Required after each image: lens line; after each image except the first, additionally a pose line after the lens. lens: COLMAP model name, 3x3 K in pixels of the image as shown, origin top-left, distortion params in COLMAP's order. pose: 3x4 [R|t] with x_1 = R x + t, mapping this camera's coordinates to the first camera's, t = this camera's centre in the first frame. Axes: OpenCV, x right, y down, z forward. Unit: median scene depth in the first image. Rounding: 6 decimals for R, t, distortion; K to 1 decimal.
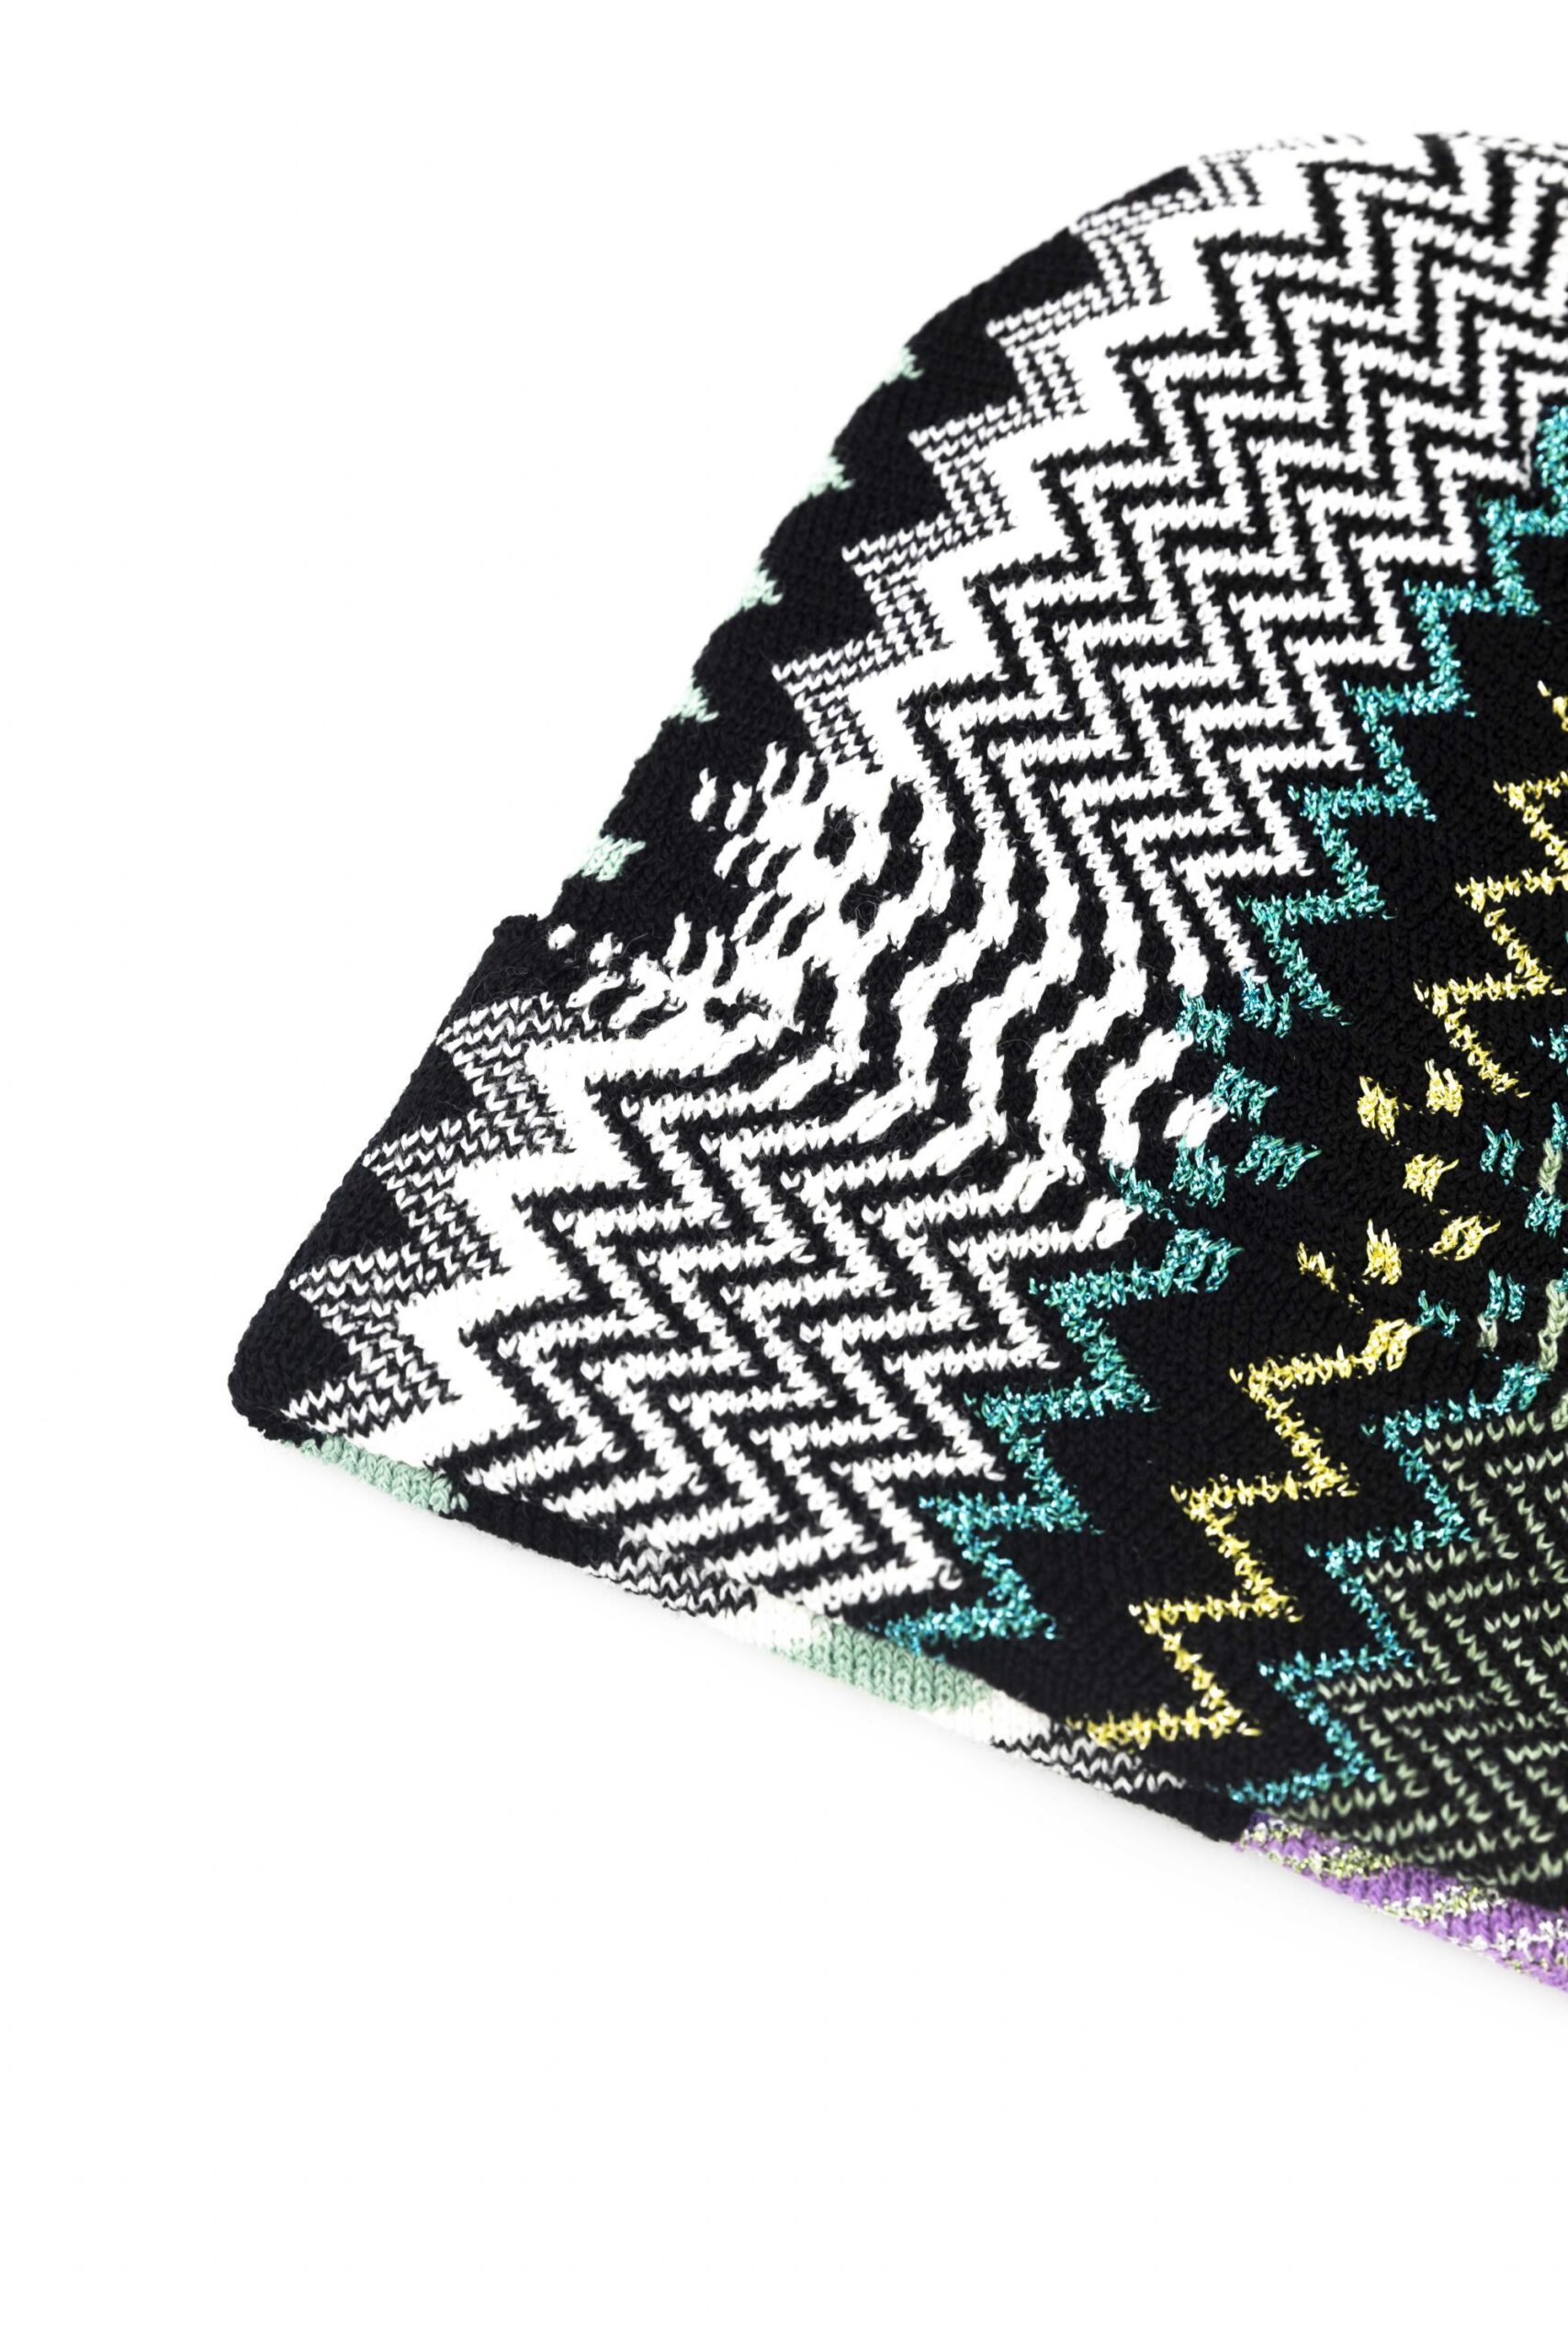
lens RADIAL K [[4781.0, 0, 784.0], [0, 4781.0, 1176.0], [0, 0, 1]] dist [-0.076975, 0.245493]
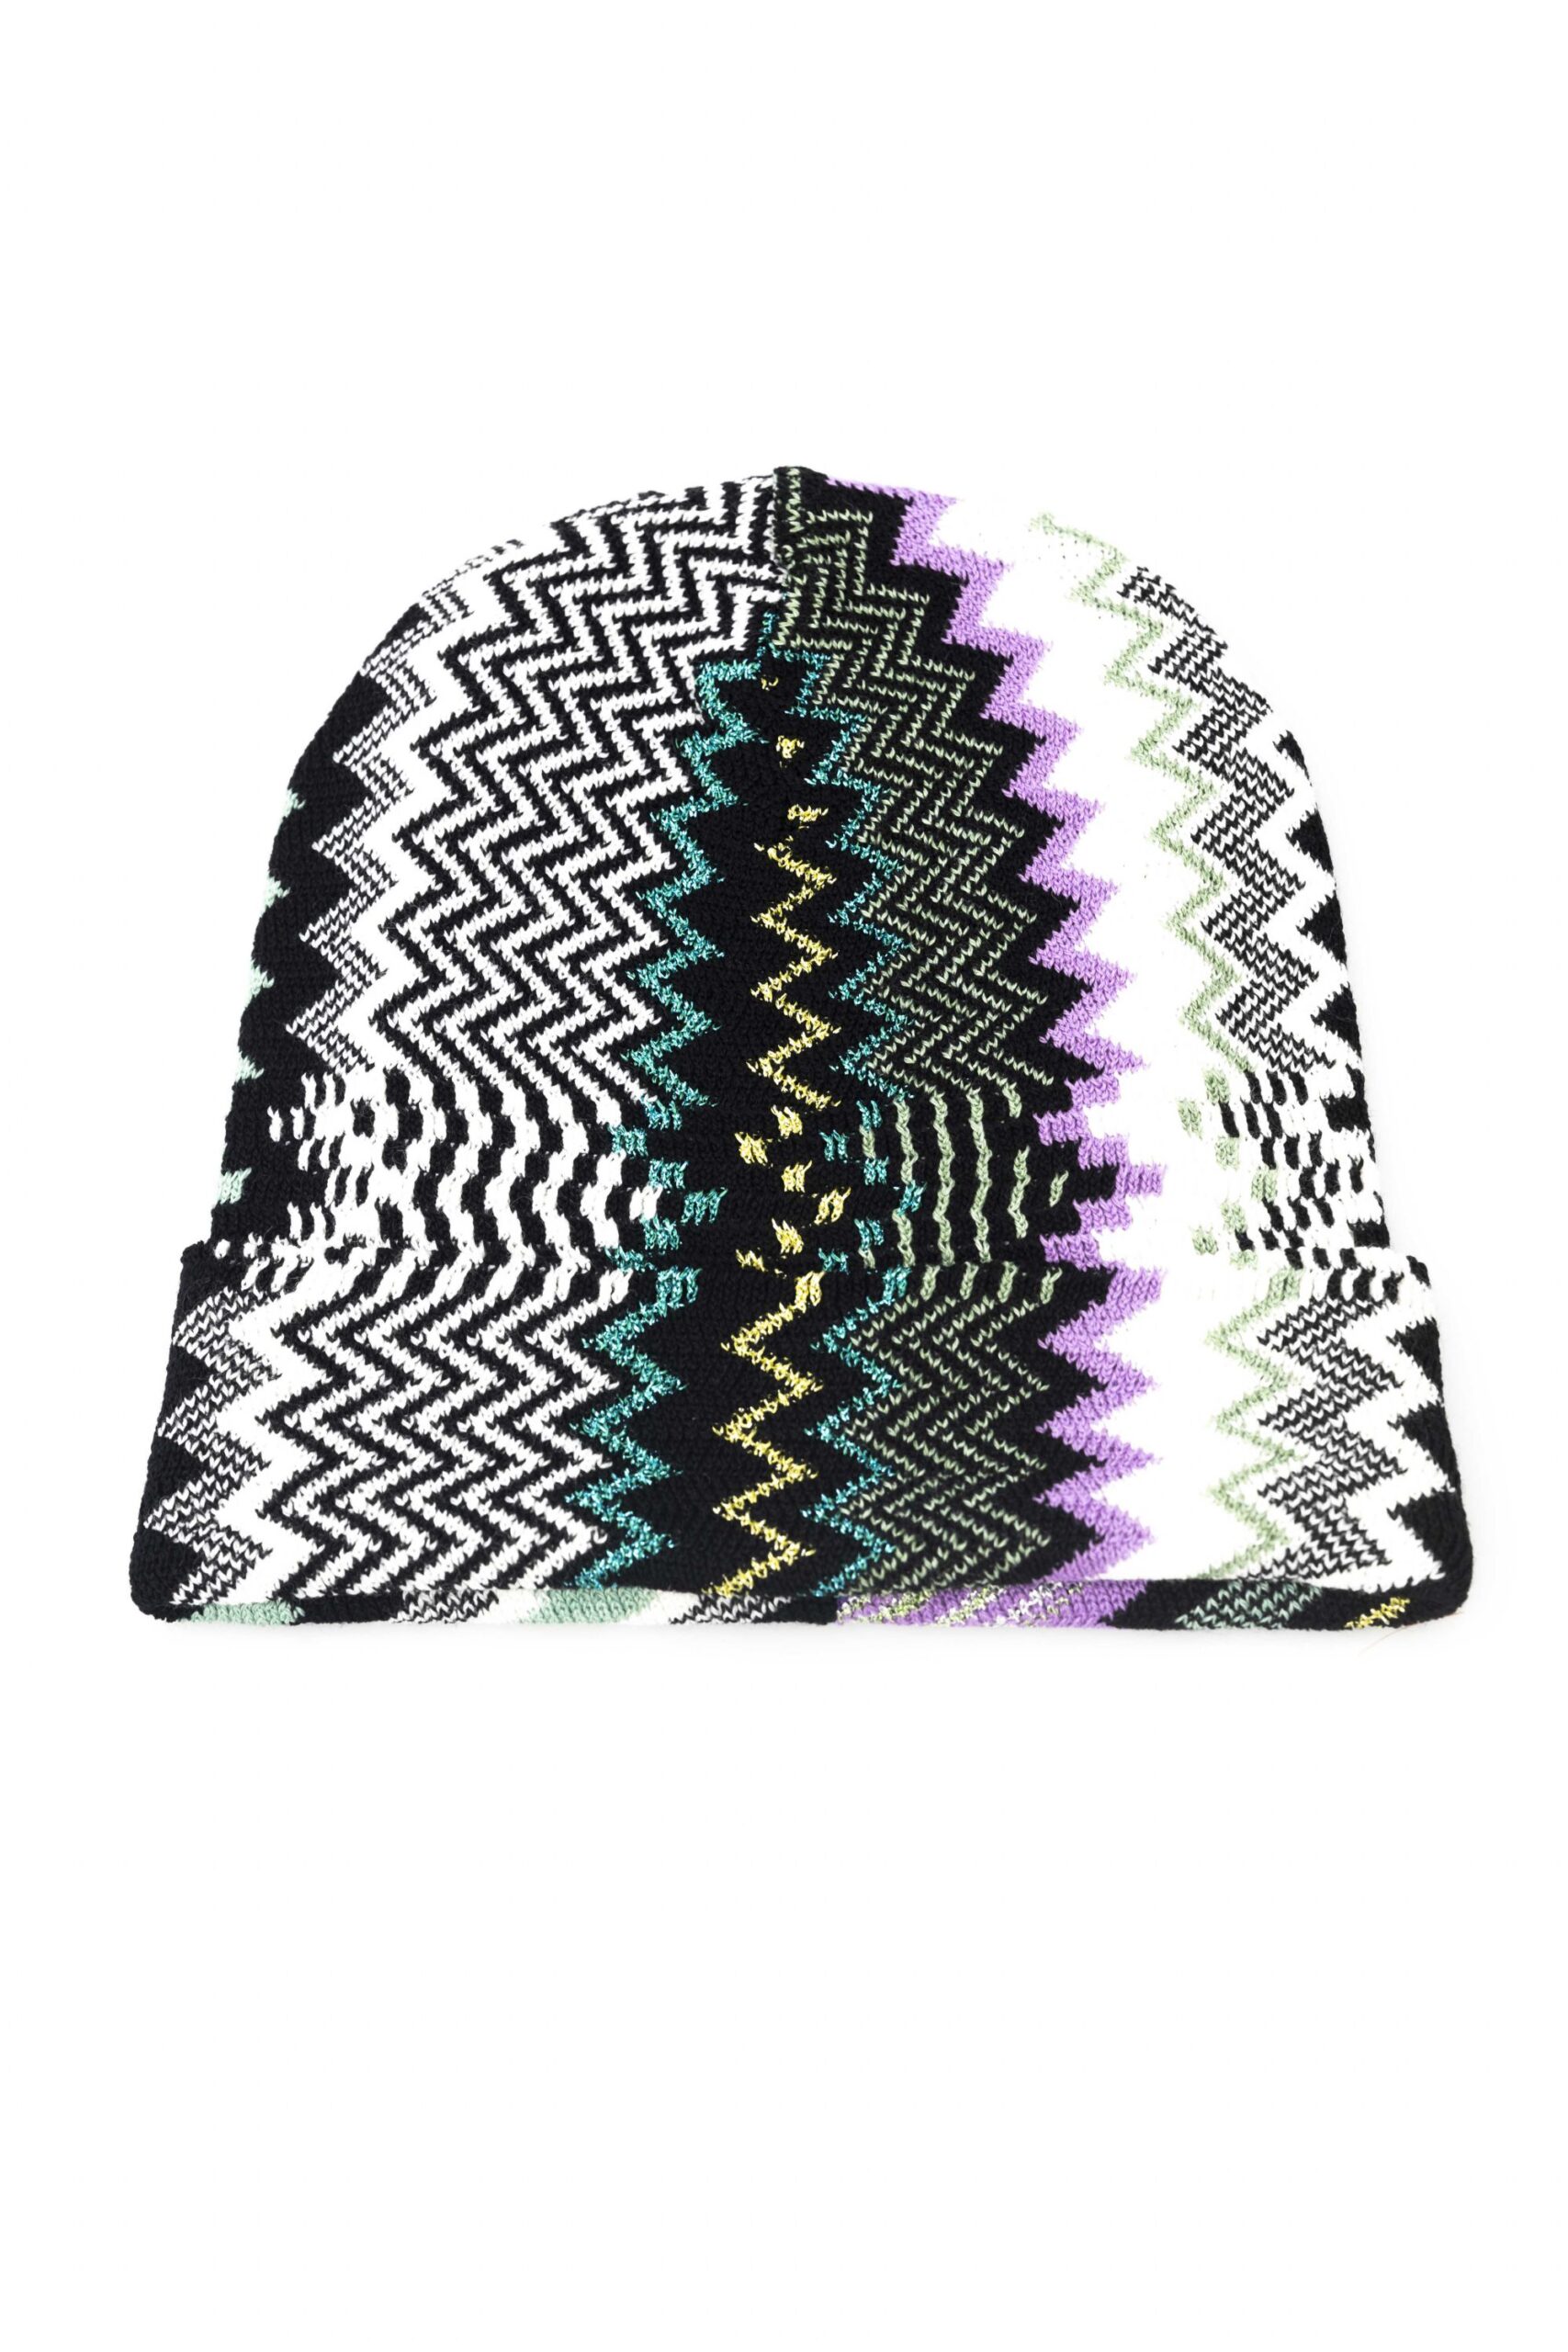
lens RADIAL K [[4326.9, 0, 784.0], [0, 4326.9, 1176.0], [0, 0, 1]] dist [-0.052895, -0.104452]
pose [[0.922215, -0.383366, 0.050496, 0.059428], [0.383495, 0.923513, 0.007508, -0.012670], [-0.049512, 0.012441, 0.998696, -0.404040]]
